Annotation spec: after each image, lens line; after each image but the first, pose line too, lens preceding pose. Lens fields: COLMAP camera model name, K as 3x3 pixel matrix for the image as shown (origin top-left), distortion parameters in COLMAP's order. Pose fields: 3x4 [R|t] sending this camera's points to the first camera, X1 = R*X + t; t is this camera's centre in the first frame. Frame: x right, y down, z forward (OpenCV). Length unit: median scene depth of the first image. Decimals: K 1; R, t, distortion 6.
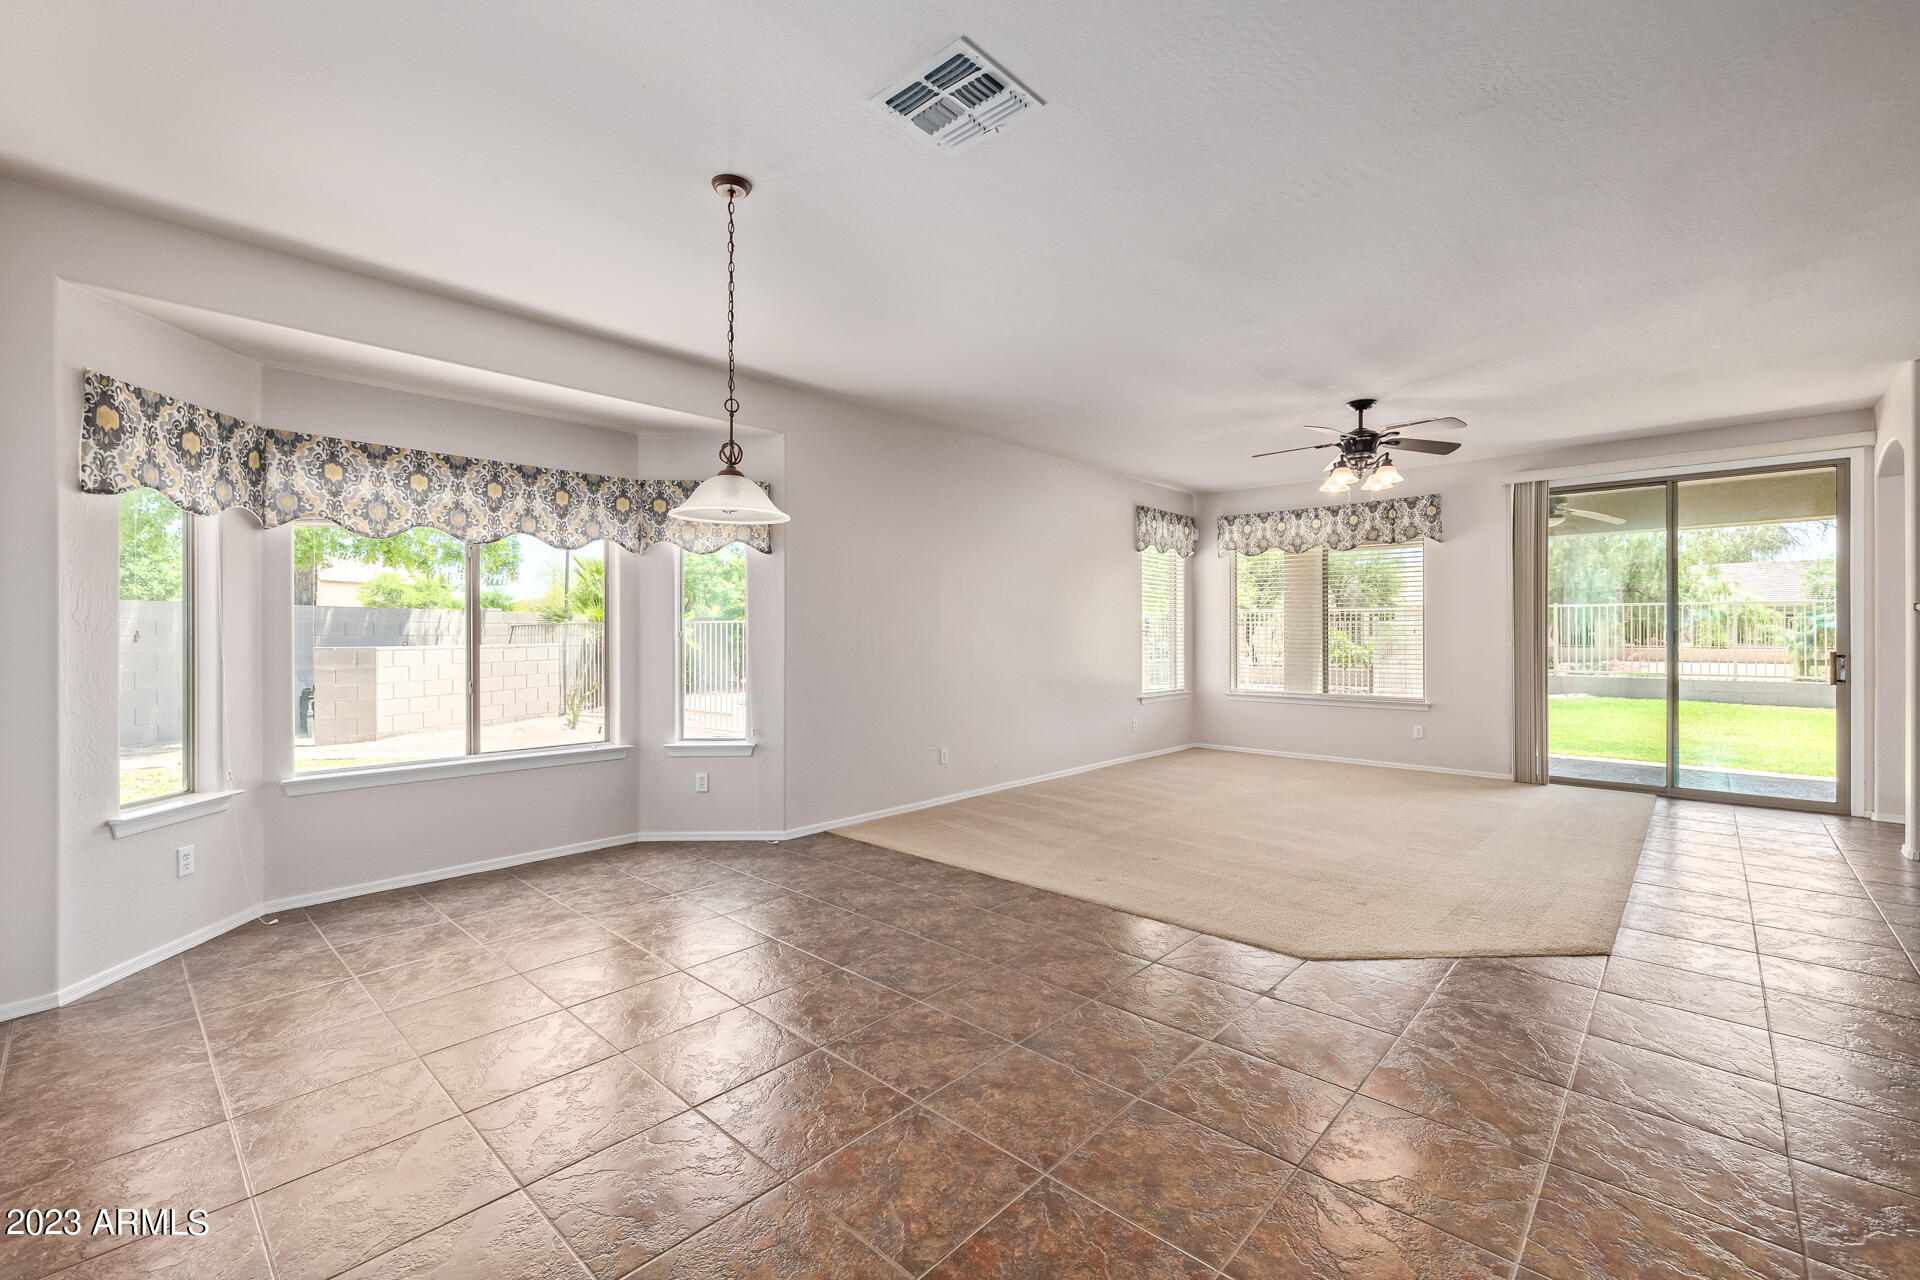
lens RADIAL K [[804.6, 0, 950.8], [0, 804.6, 633.4], [0, 0, 1]] dist [0.002417, -0.000015]
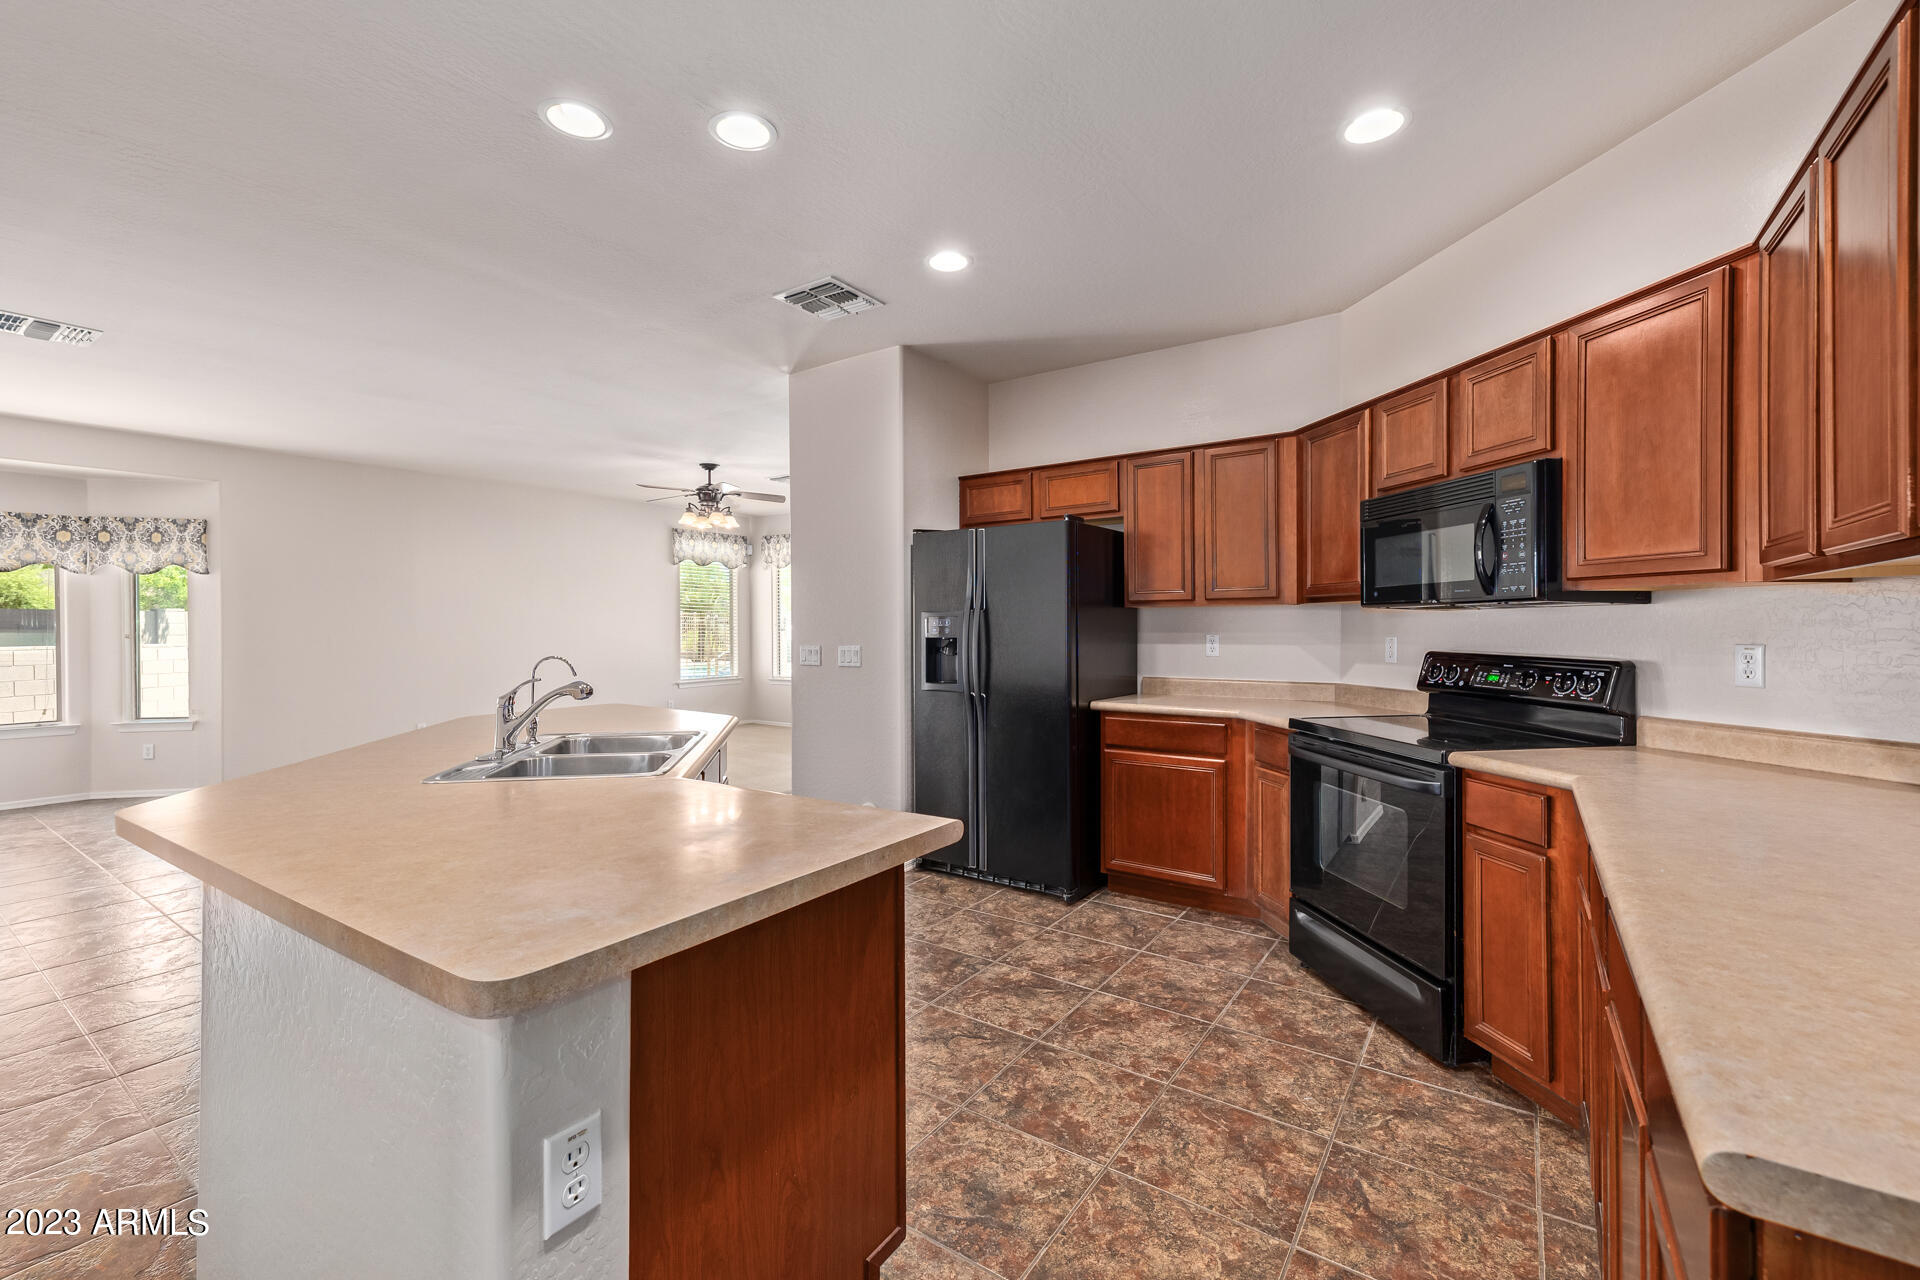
lens RADIAL K [[804.6, 0, 955.6], [0, 804.6, 629.2], [0, 0, 1]] dist [0.002417, -0.000015]
pose [[0.990144, -0.005866, 0.139933, 0.783587], [0.005552, 0.999981, 0.002637, -0.006619], [-0.139946, -0.001834, 0.990157, -0.455802]]
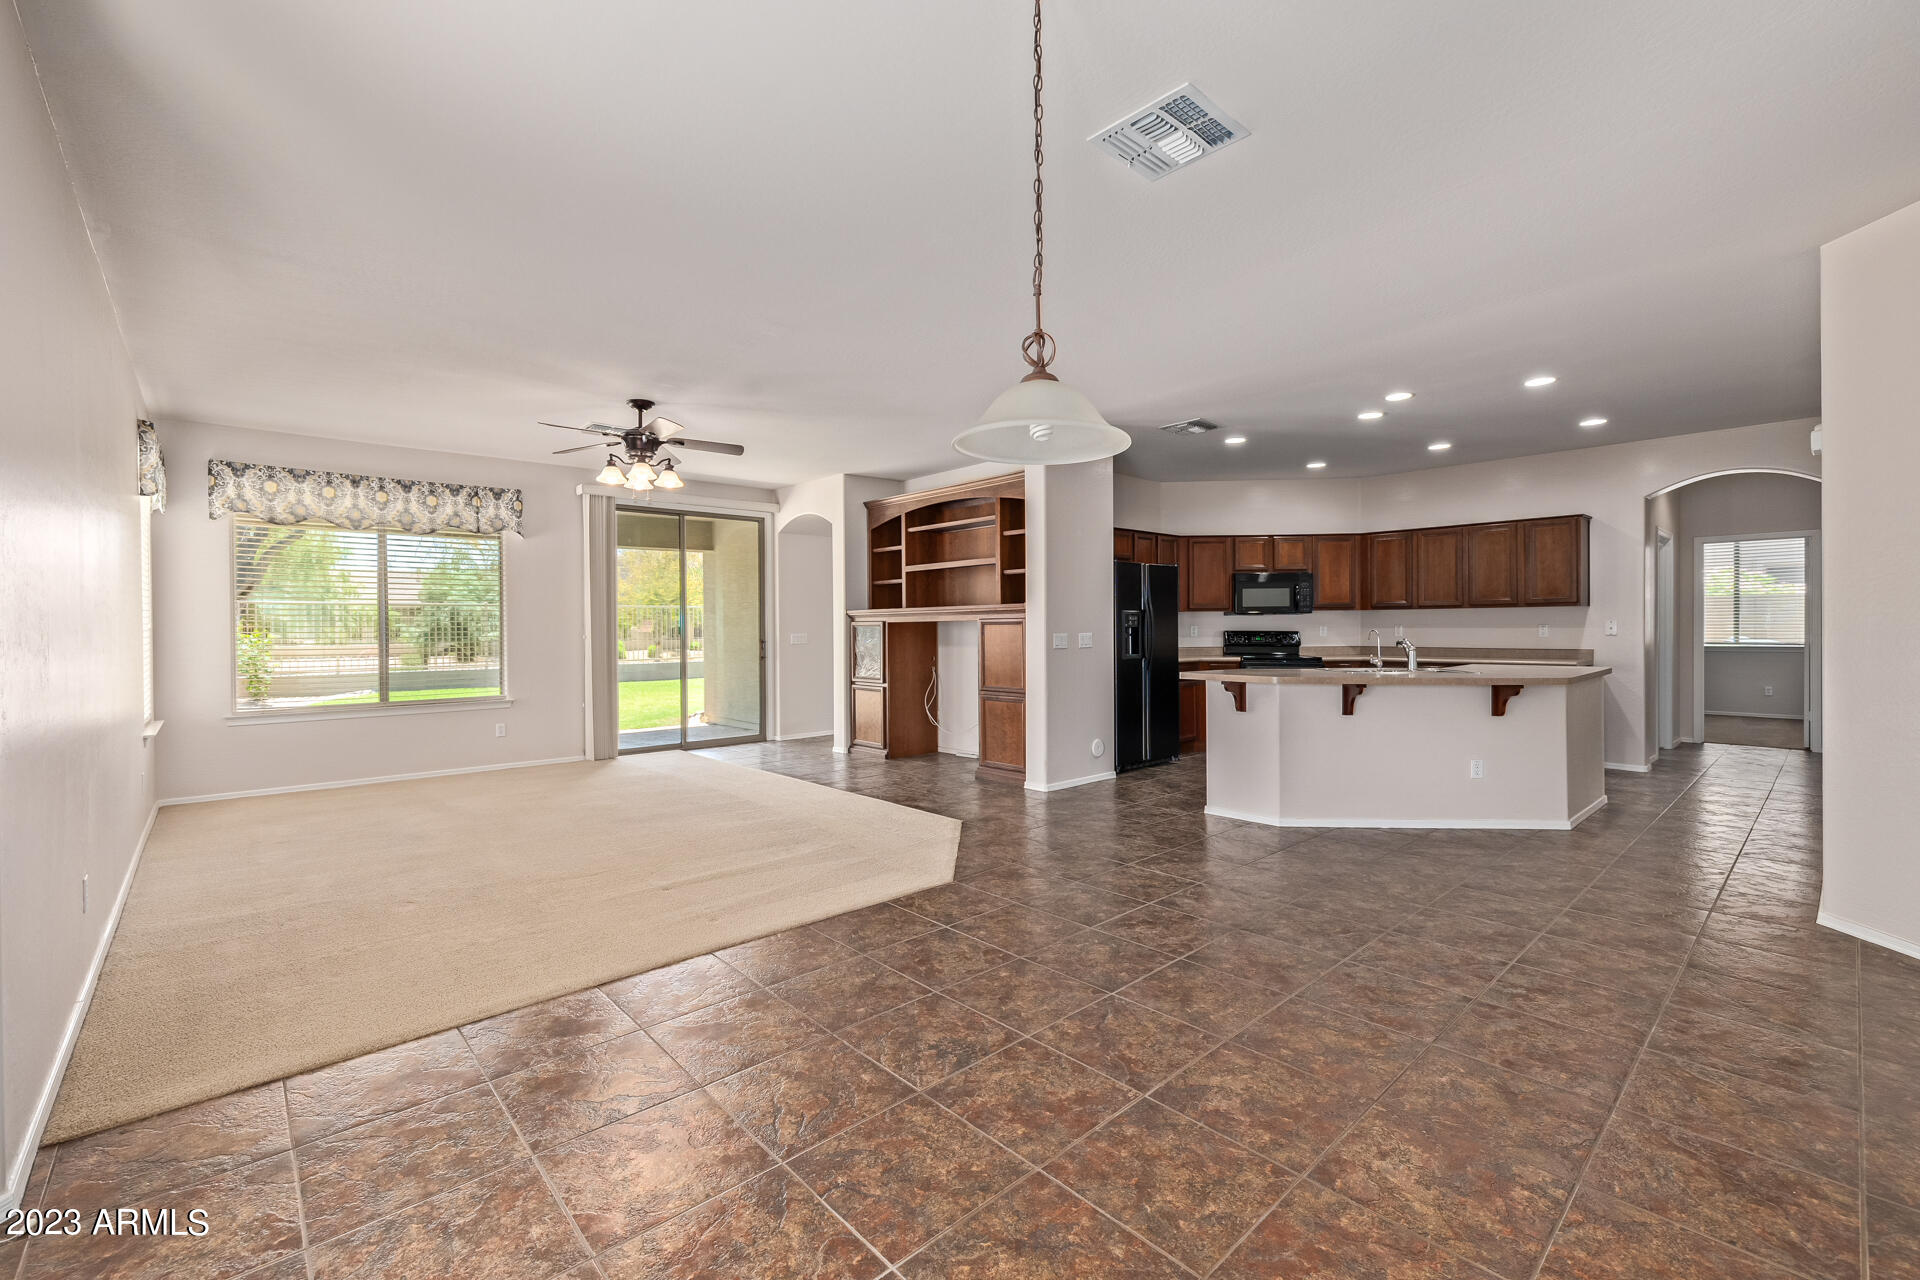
lens RADIAL K [[804.6, 0, 952.9], [0, 804.6, 634.2], [0, 0, 1]] dist [0.002417, -0.000015]
pose [[0.087352, -0.009376, 0.996133, -0.511631], [0.007405, 0.999934, 0.008763, 0.002530], [-0.996150, 0.006611, 0.087416, 0.552079]]
